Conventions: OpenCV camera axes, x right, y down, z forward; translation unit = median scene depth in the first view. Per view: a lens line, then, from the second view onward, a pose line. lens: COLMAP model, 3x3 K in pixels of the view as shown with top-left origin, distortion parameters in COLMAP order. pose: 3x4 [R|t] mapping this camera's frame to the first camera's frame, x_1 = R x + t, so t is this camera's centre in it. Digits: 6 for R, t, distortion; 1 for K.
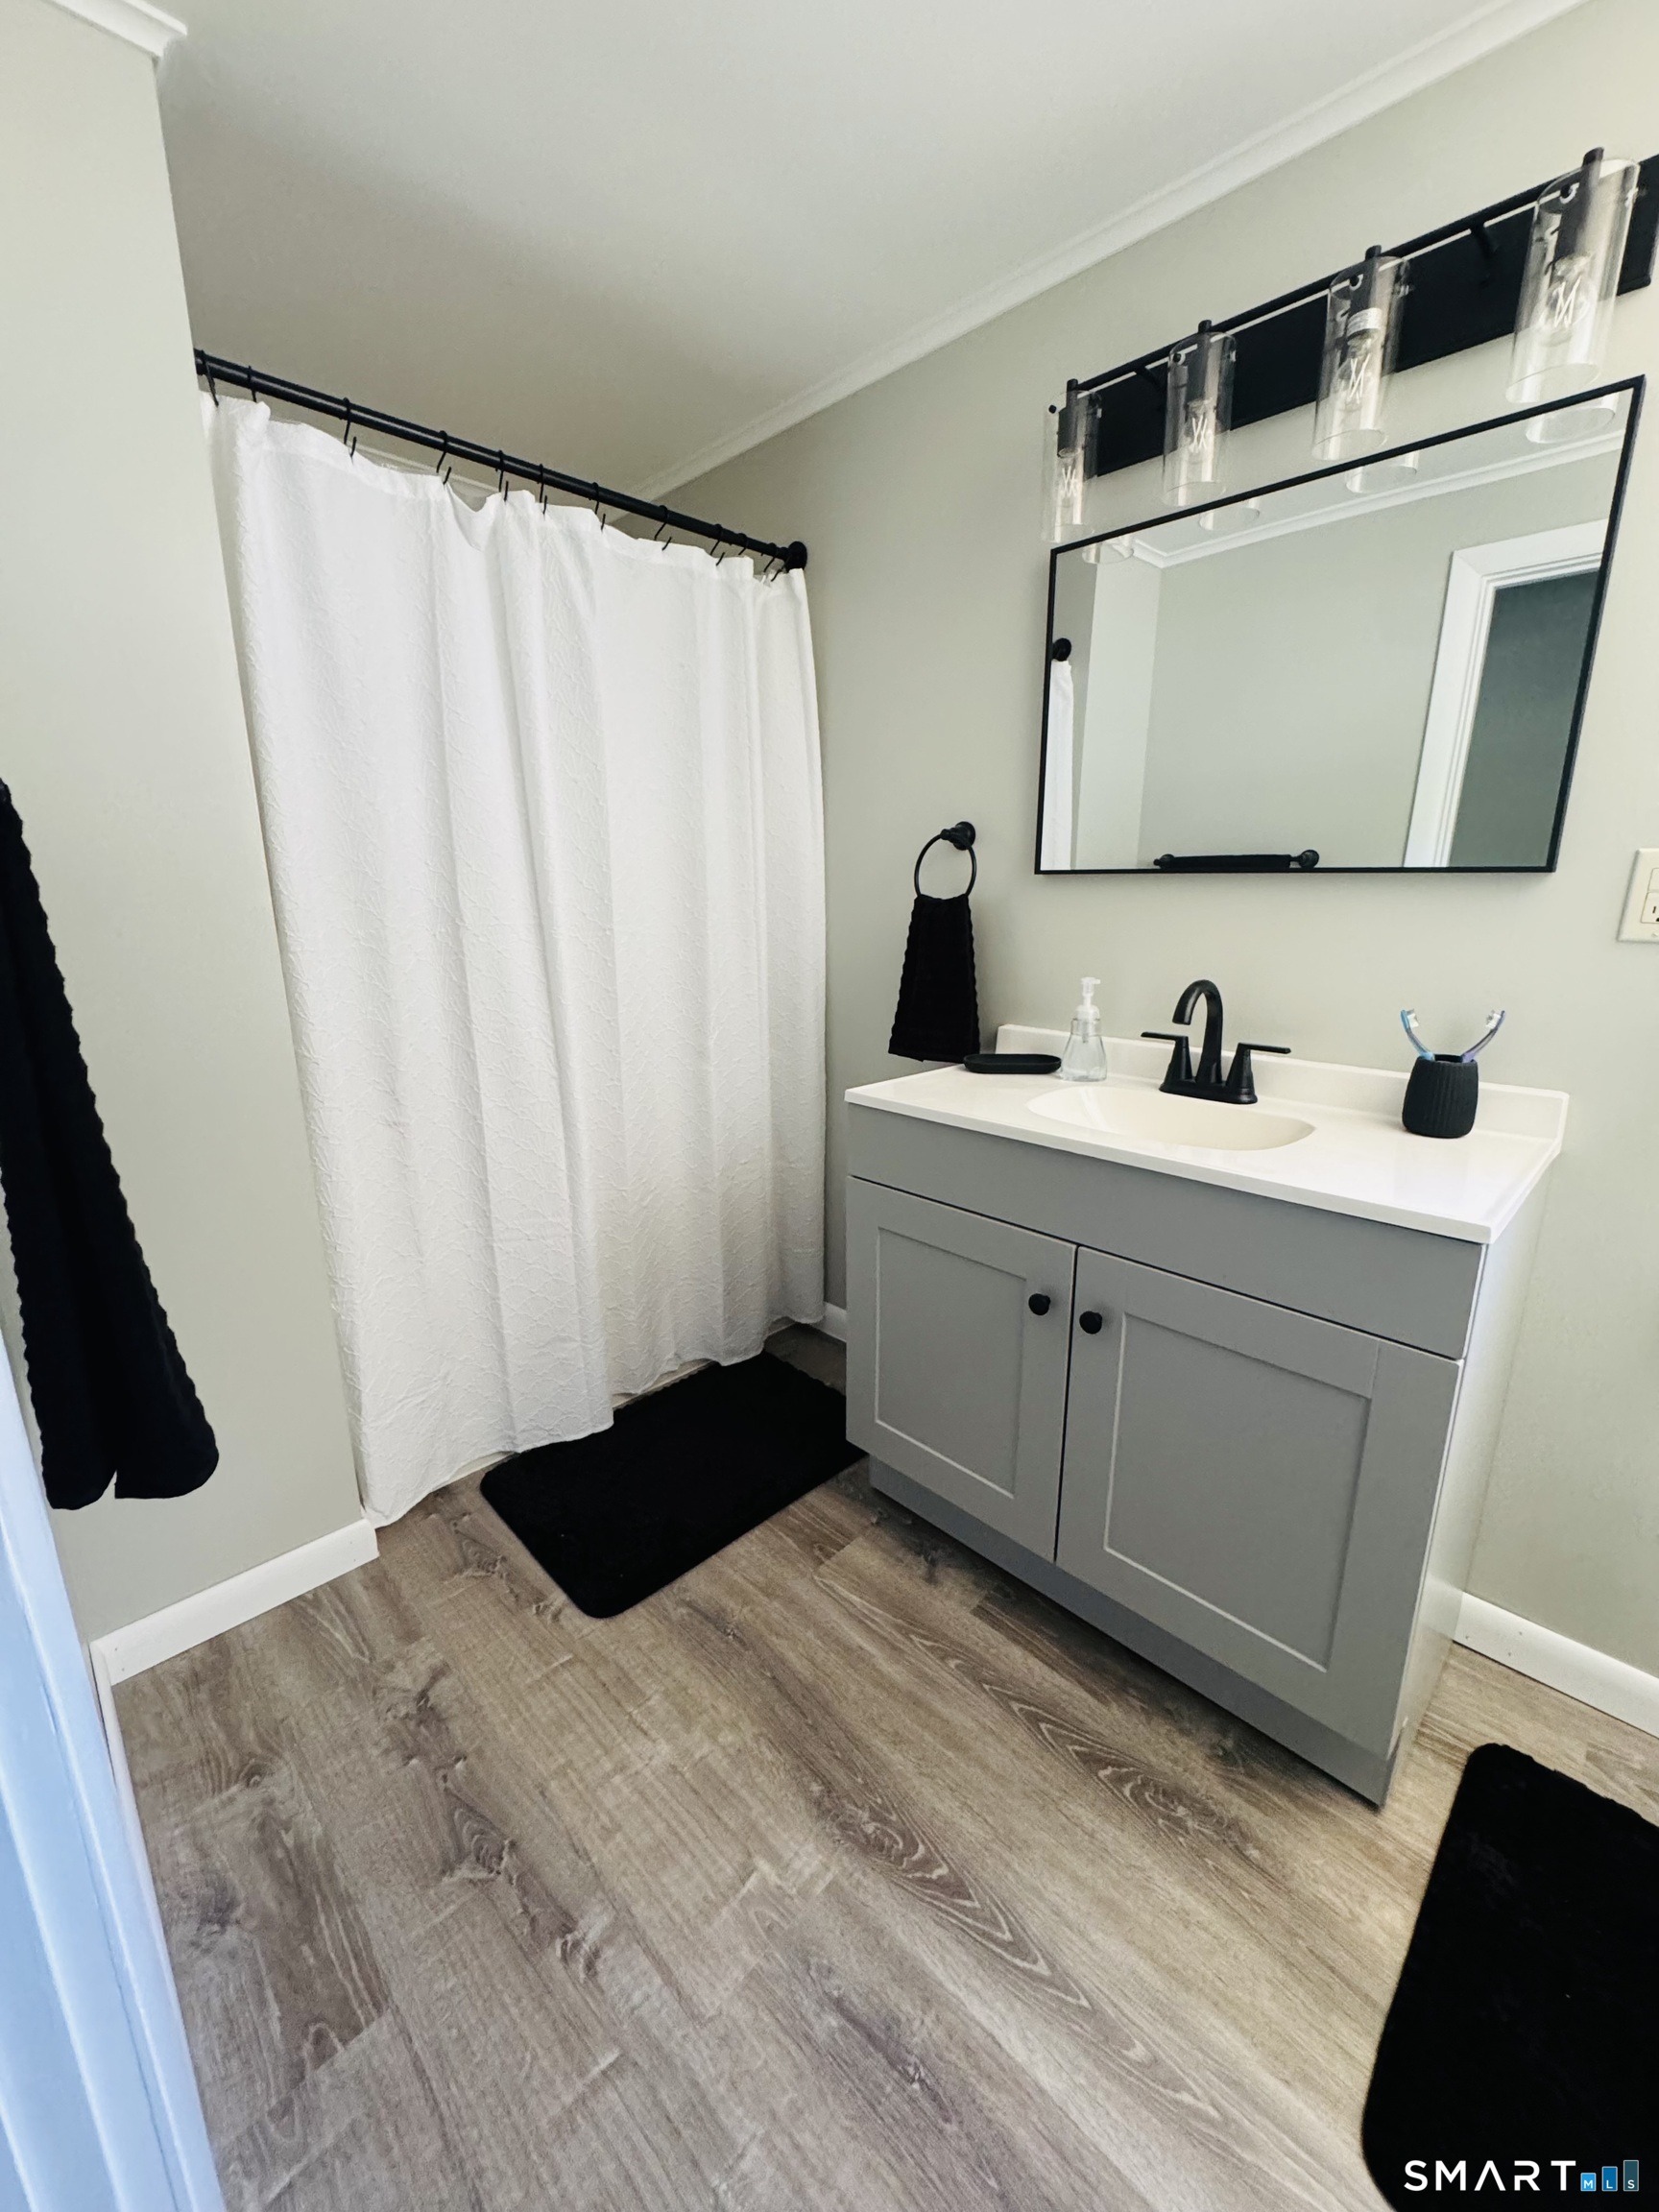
lens RADIAL K [[883.8, 0, 822.7], [0, 883.8, 1104.3], [0, 0, 1]] dist [-0.002433, -0.000131]
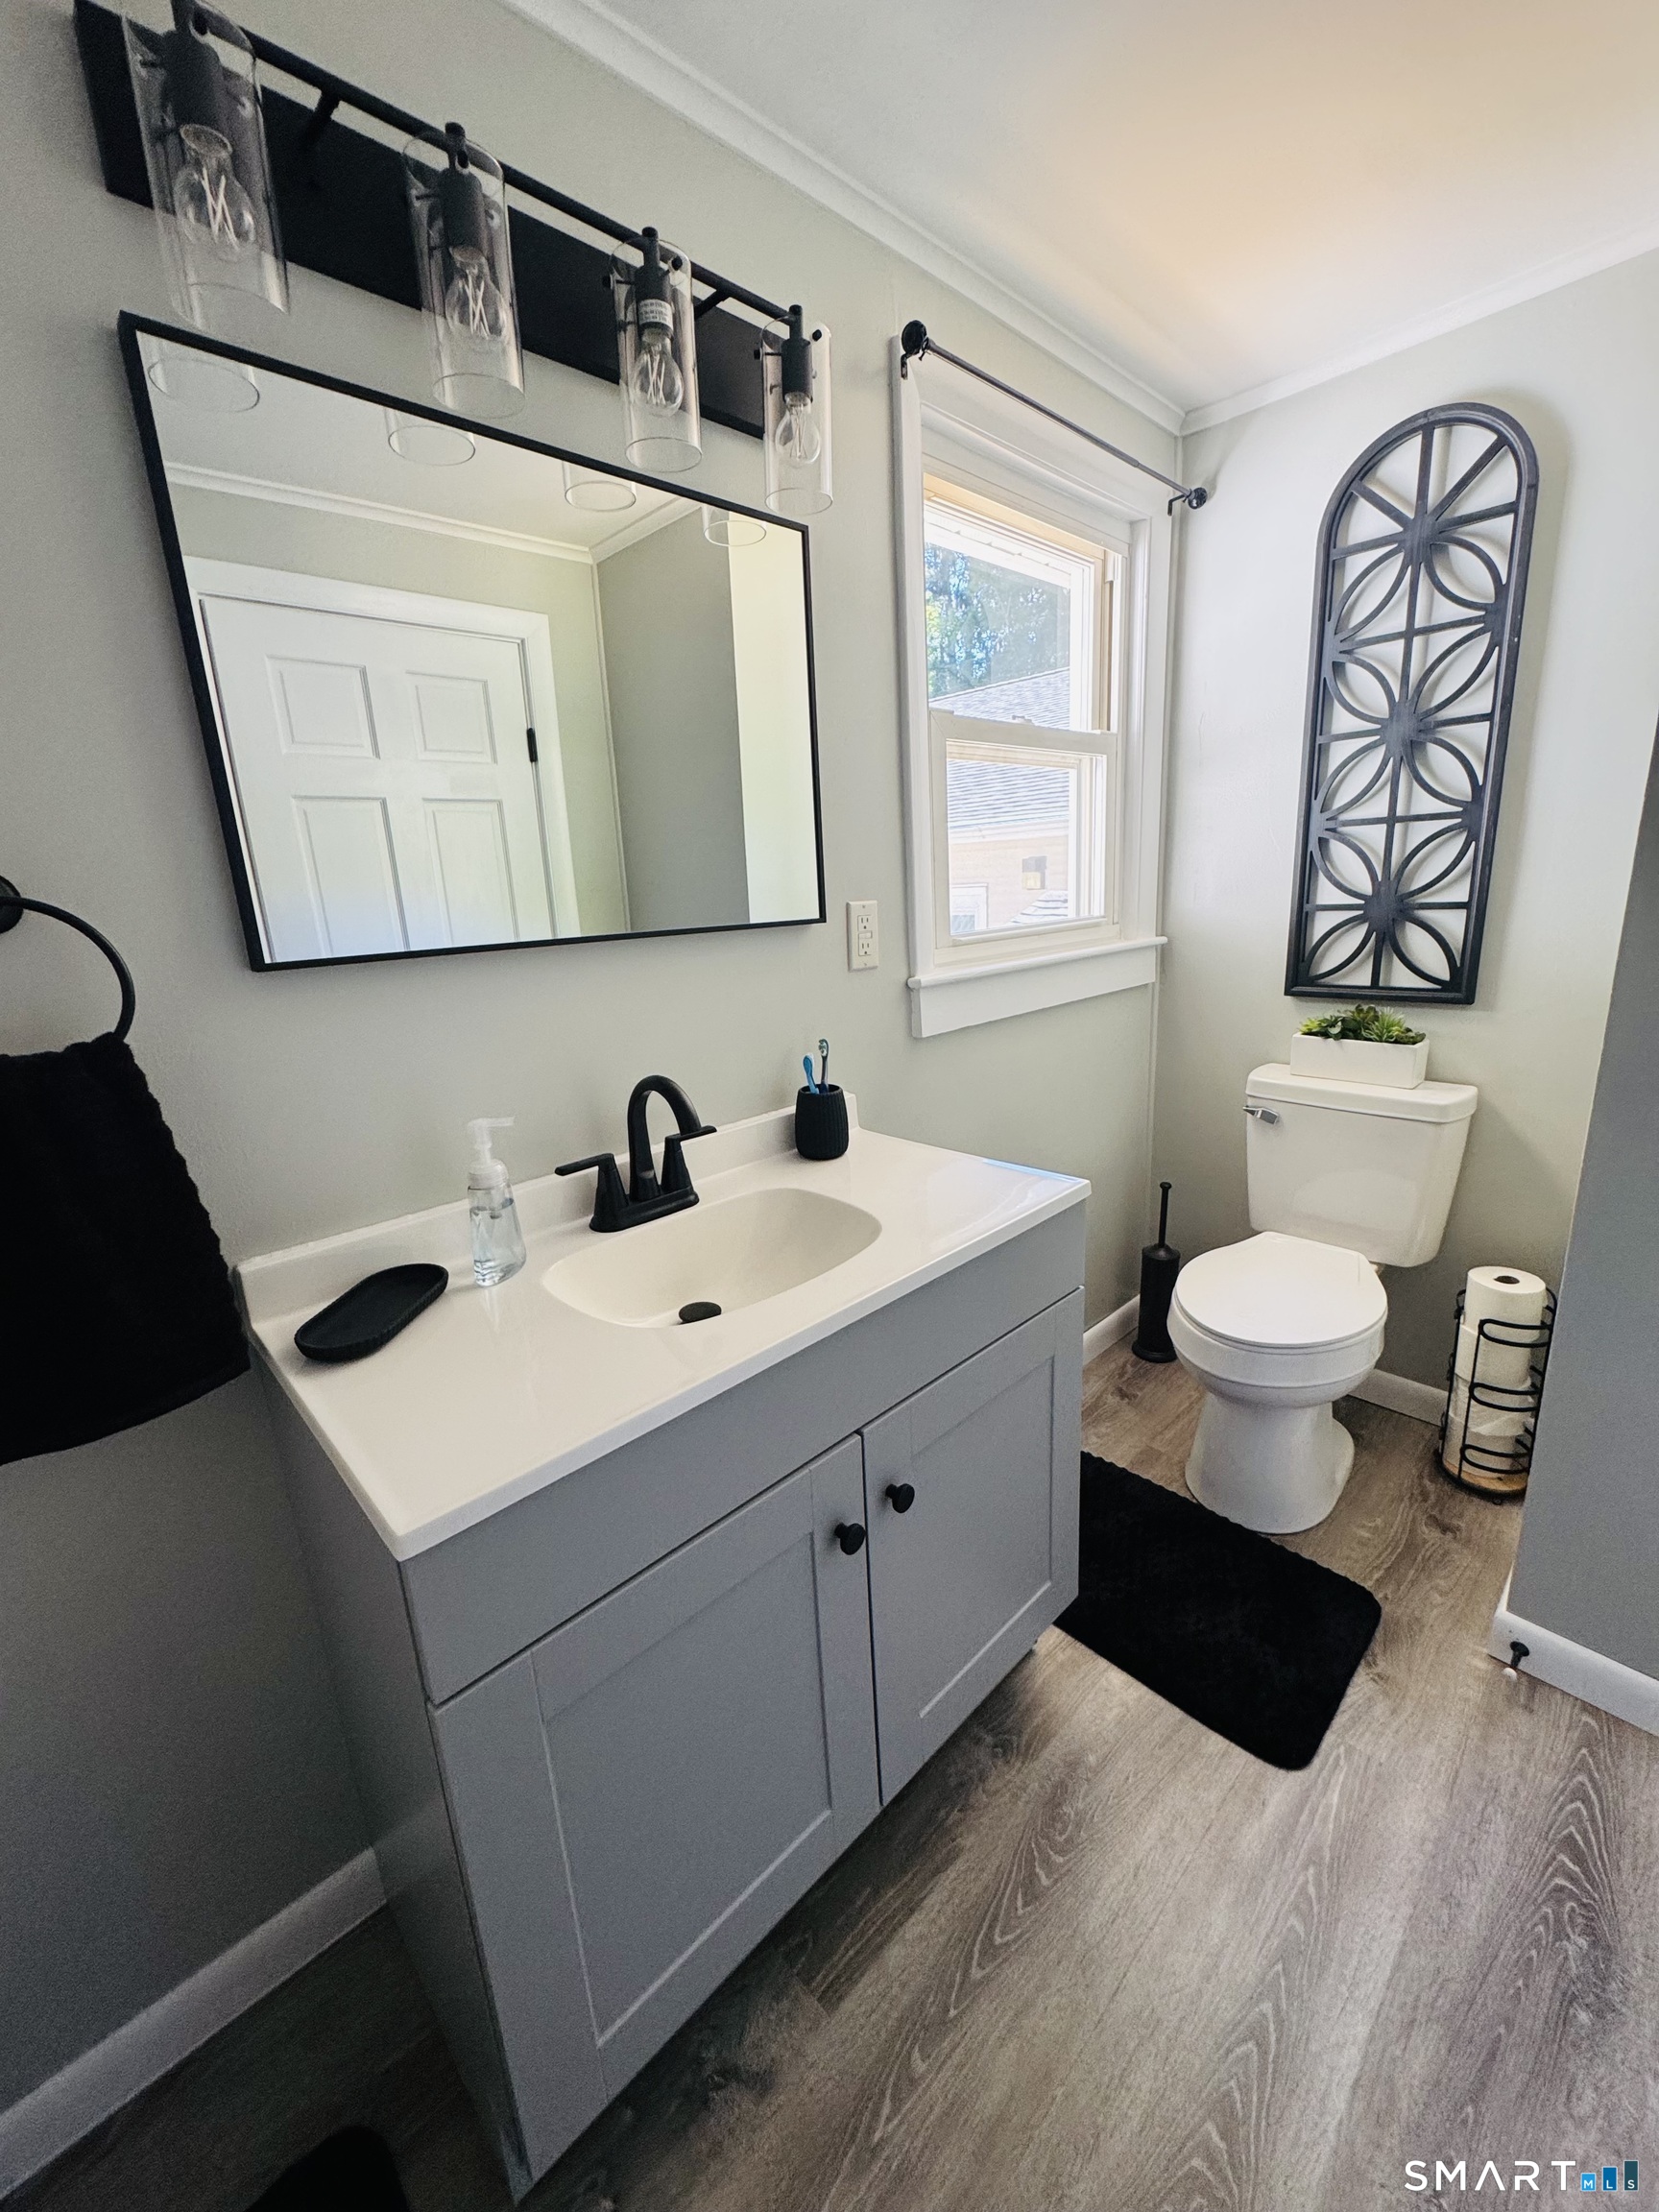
lens RADIAL K [[883.8, 0, 825.7], [0, 883.8, 1104.2], [0, 0, 1]] dist [-0.002433, -0.000131]
pose [[0.011226, -0.247109, 0.968923, -0.351091], [0.287948, 0.928737, 0.233524, -0.266109], [-0.957580, 0.276378, 0.081581, 0.821901]]
